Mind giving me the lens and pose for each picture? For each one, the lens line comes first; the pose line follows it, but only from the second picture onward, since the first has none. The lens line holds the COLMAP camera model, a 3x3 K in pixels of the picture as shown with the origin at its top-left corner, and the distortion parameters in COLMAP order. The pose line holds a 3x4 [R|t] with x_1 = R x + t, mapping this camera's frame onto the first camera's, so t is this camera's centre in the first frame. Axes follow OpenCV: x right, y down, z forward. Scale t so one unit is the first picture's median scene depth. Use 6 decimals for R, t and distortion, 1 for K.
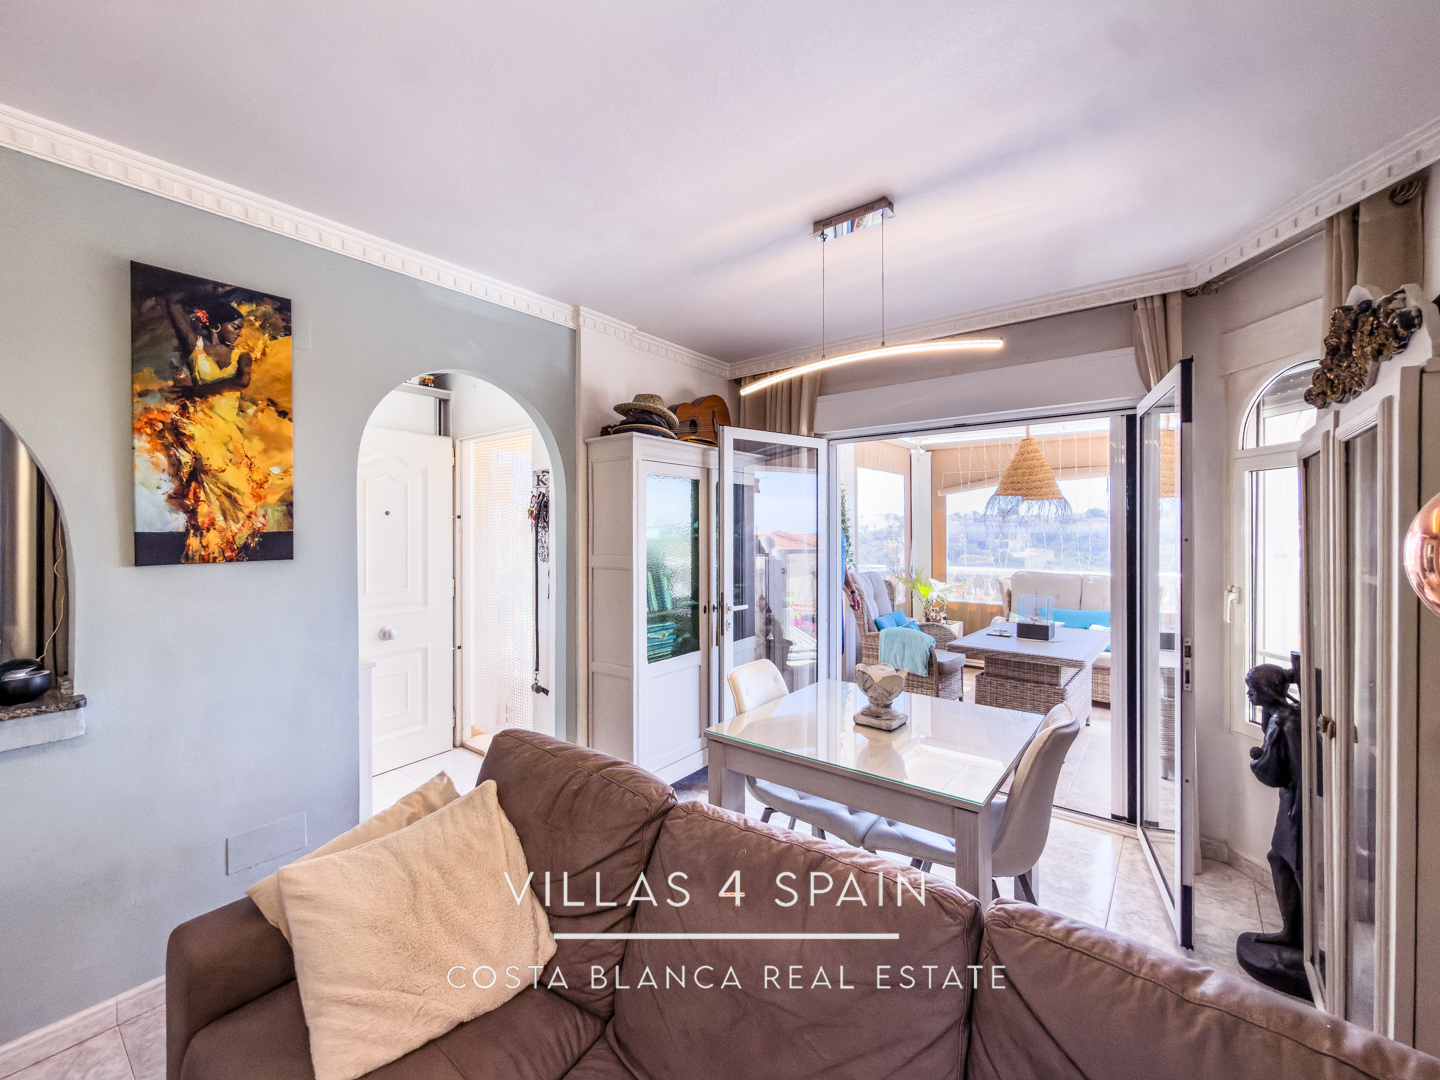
lens RADIAL K [[593.7, 0, 722.1], [0, 593.7, 535.1], [0, 0, 1]] dist [0.007279, 0.000222]
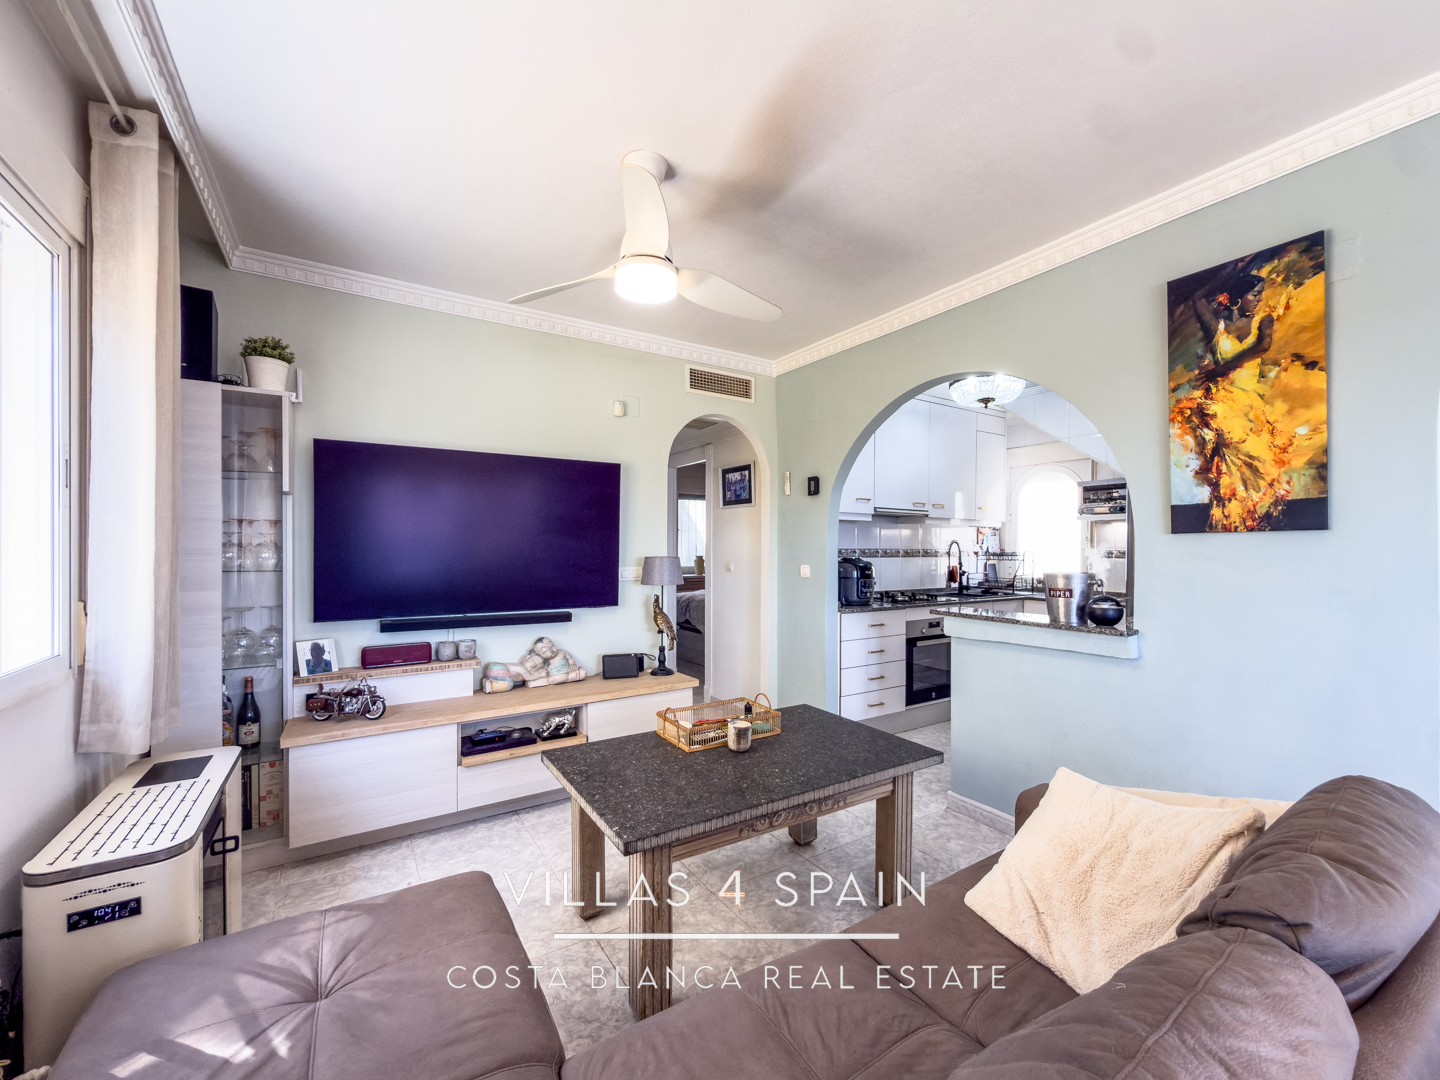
lens RADIAL K [[593.7, 0, 720.8], [0, 593.7, 543.9], [0, 0, 1]] dist [0.007279, 0.000222]
pose [[-0.335302, 0.002260, -0.942108, 0.426765], [-0.004467, 0.999982, 0.003989, 0.067666], [0.942100, 0.005546, -0.335286, 0.508985]]
